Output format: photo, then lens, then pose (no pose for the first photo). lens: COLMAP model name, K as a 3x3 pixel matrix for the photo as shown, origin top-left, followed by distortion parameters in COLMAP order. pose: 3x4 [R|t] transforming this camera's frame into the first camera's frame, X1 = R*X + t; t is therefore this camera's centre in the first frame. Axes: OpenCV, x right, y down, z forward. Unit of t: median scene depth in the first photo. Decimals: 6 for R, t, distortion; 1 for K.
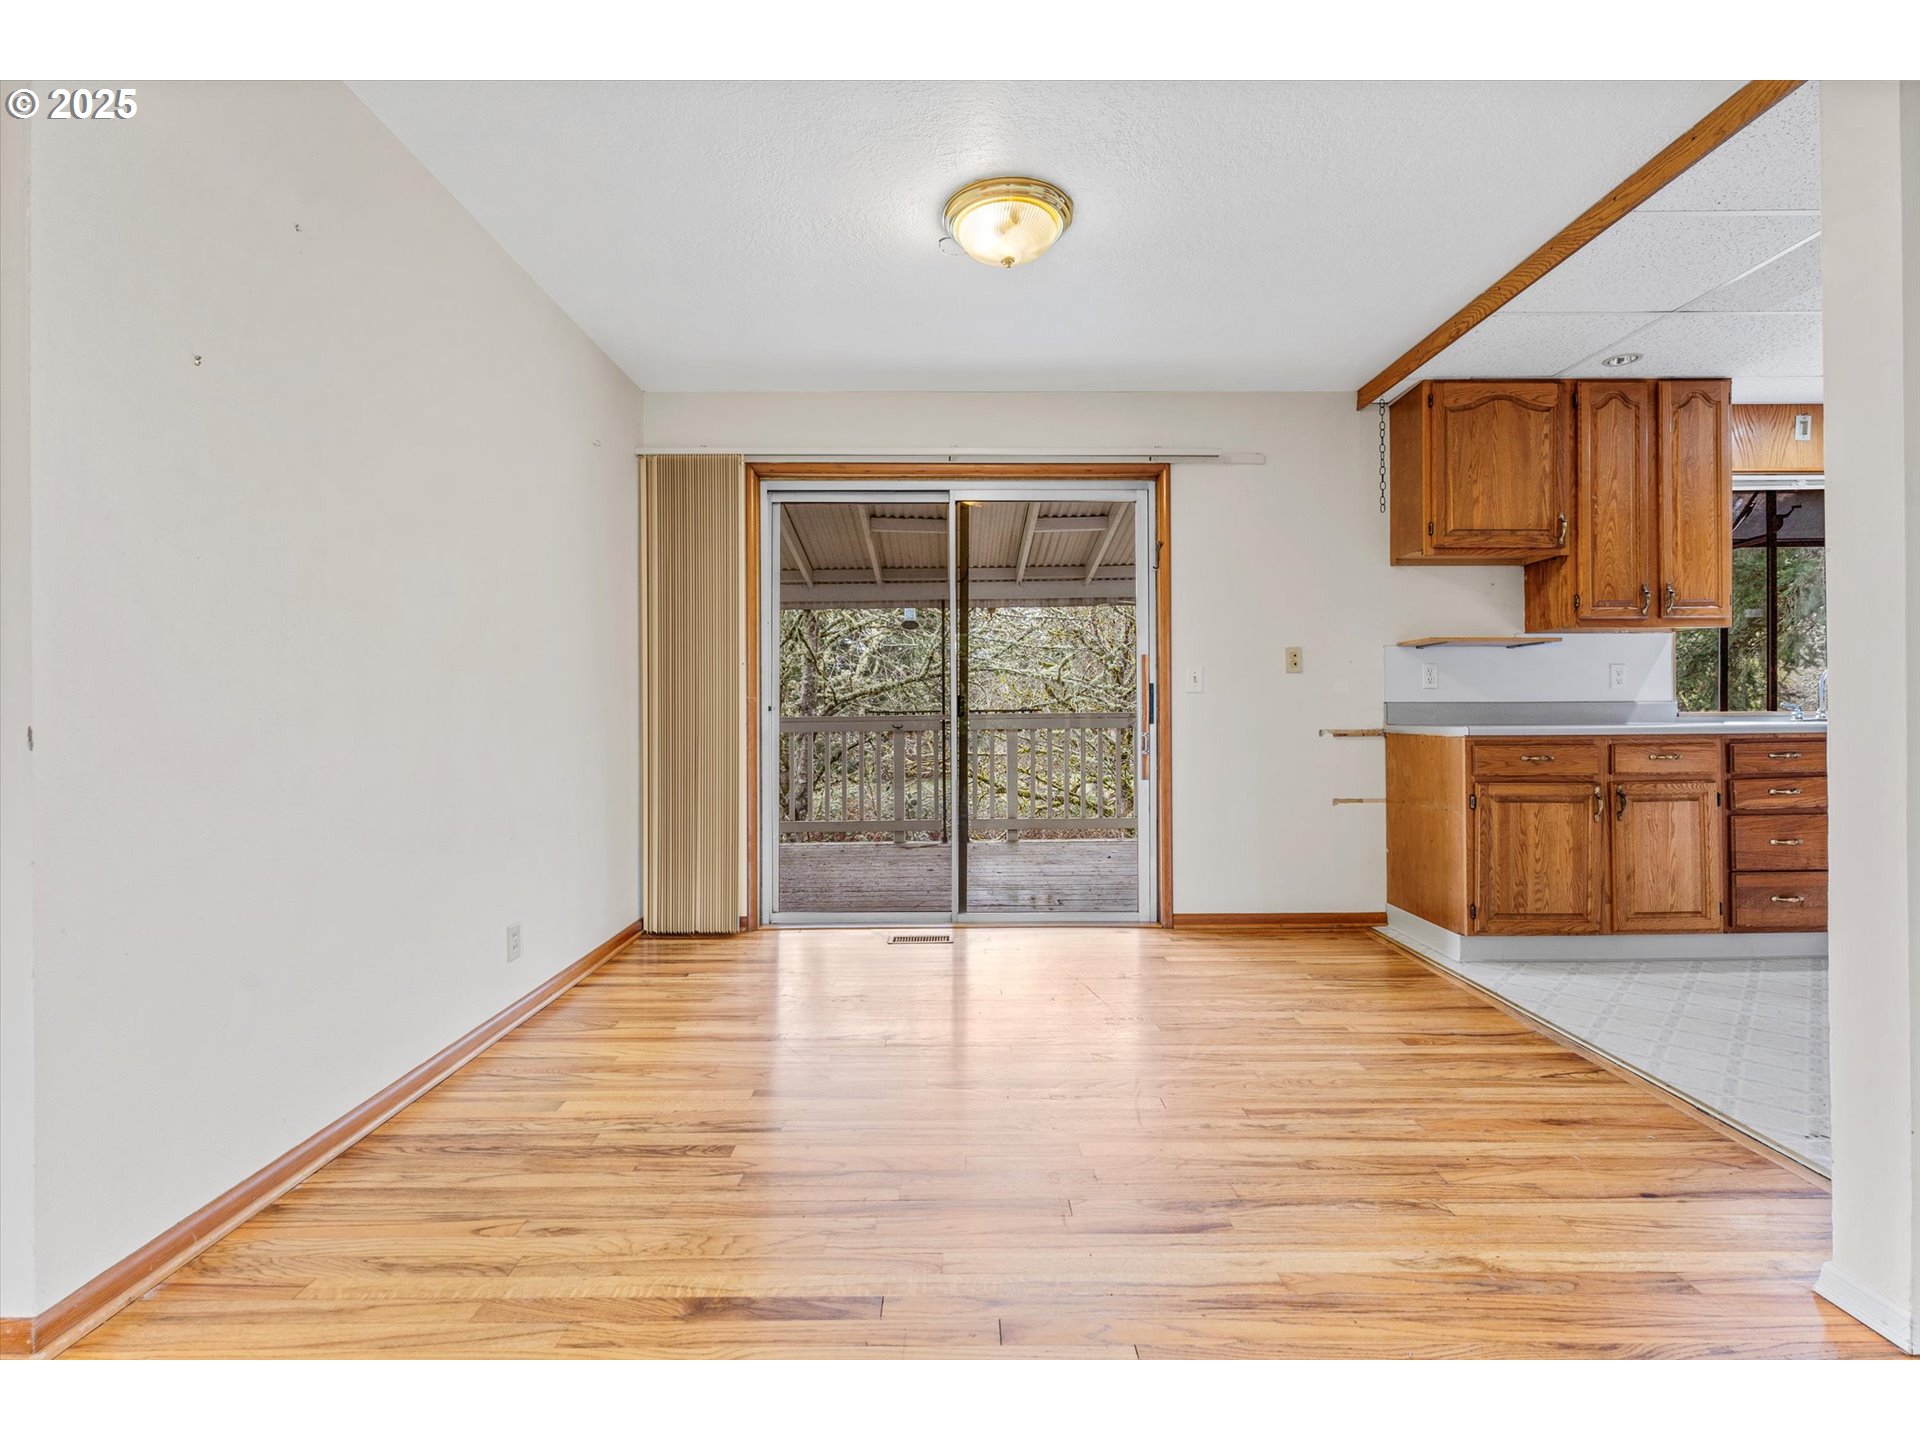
lens RADIAL K [[852.9, 0, 971.3], [0, 852.9, 715.1], [0, 0, 1]] dist [0.001034, -0.000406]
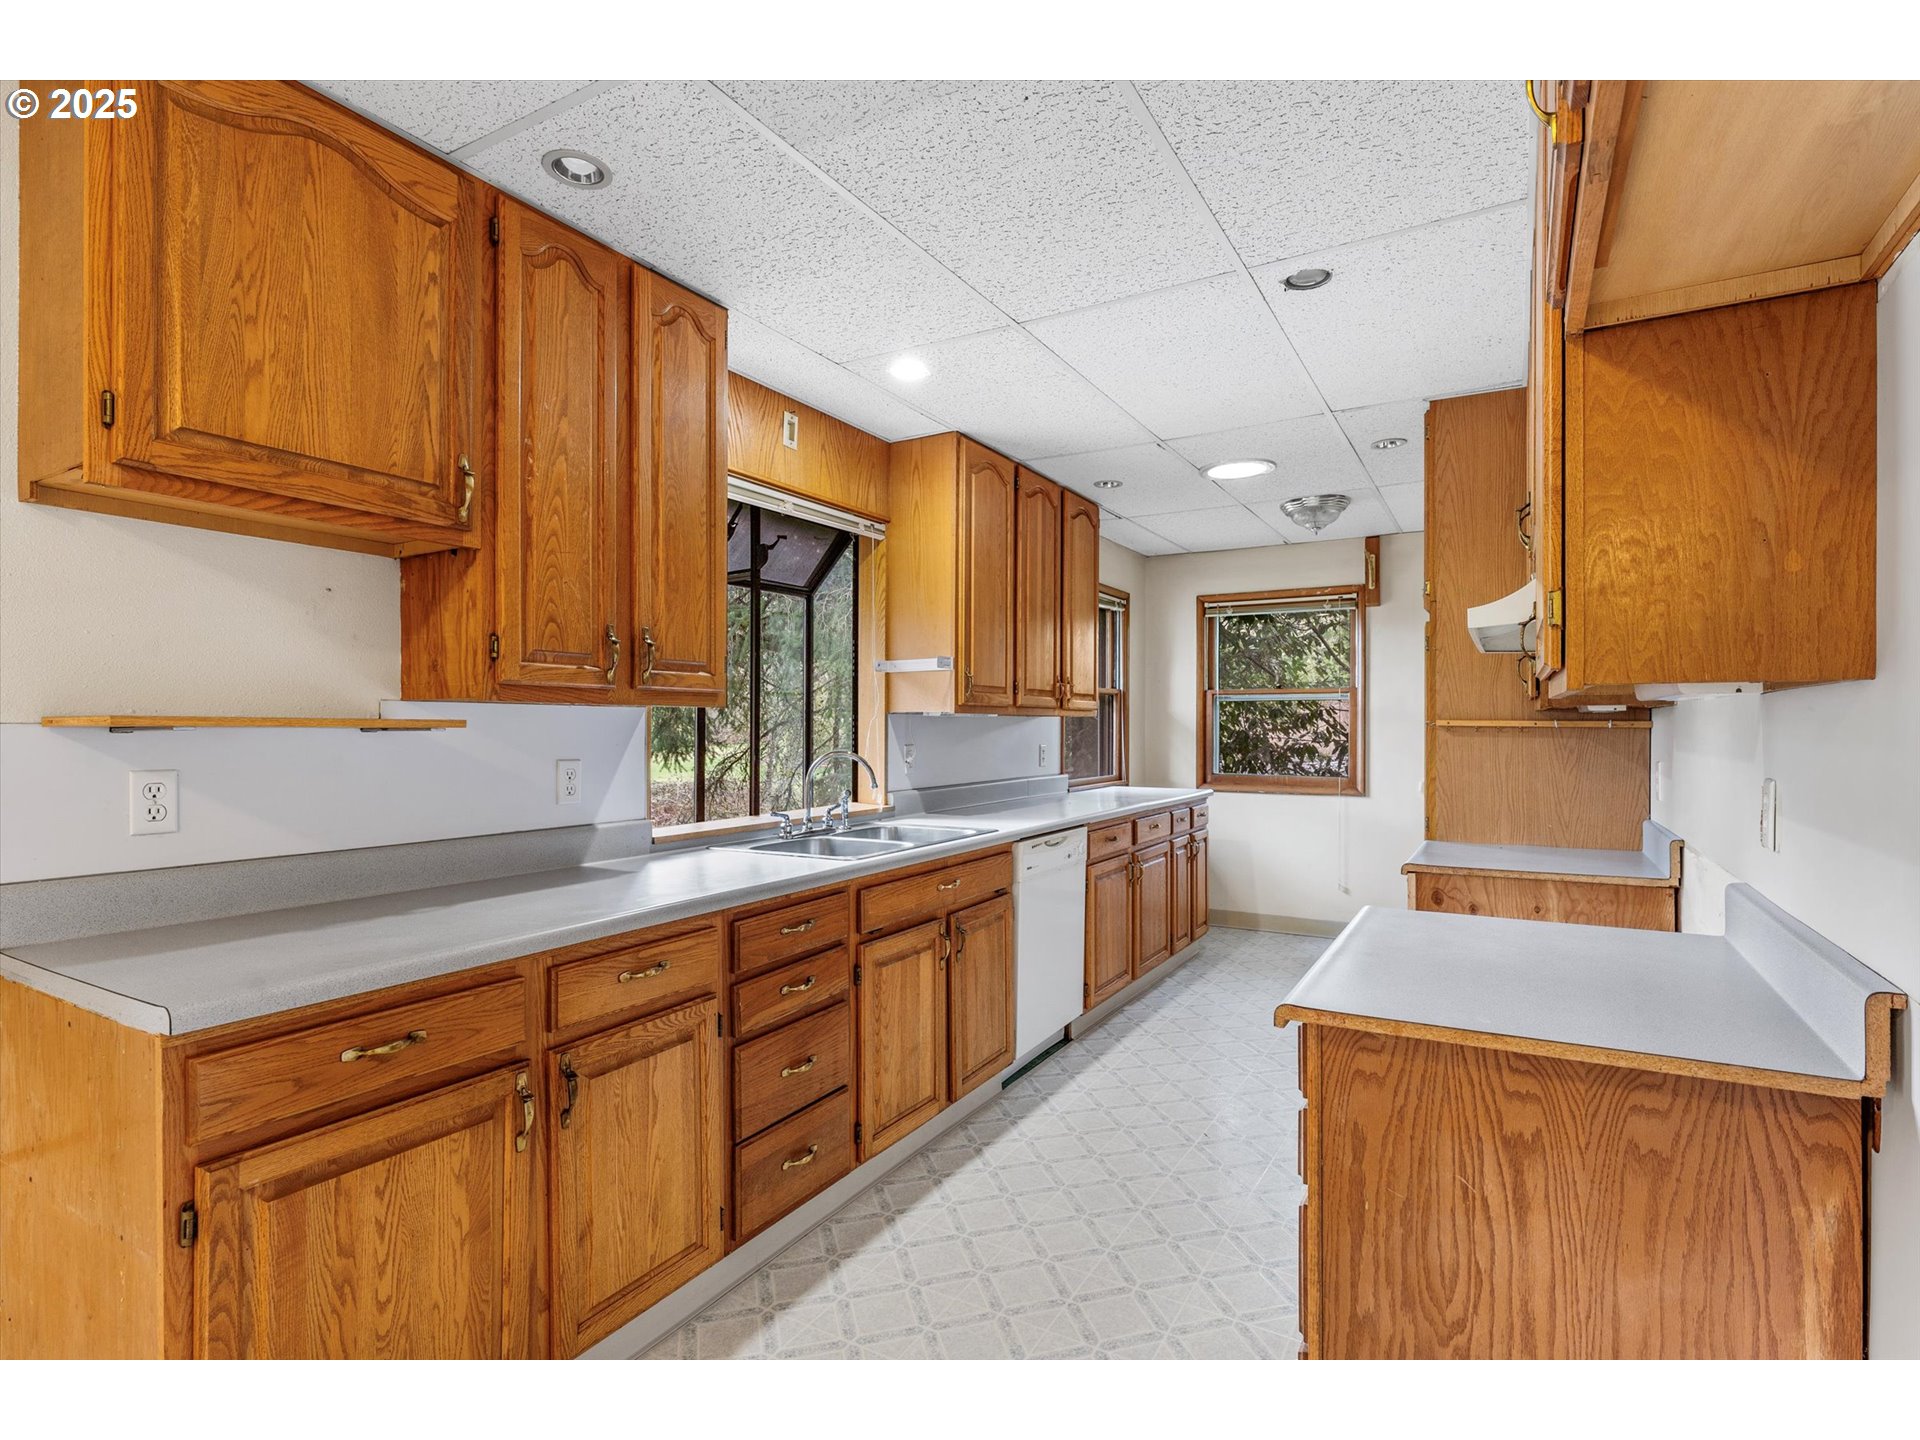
lens RADIAL K [[955.6, 0, 962.4], [0, 955.6, 727.8], [0, 0, 1]] dist [-0.003128, 0.001376]
pose [[0.514334, 0.006402, 0.857566, 0.384662], [-0.004171, 0.999979, -0.004963, -0.086503], [-0.857580, -0.001024, 0.514350, 0.496750]]
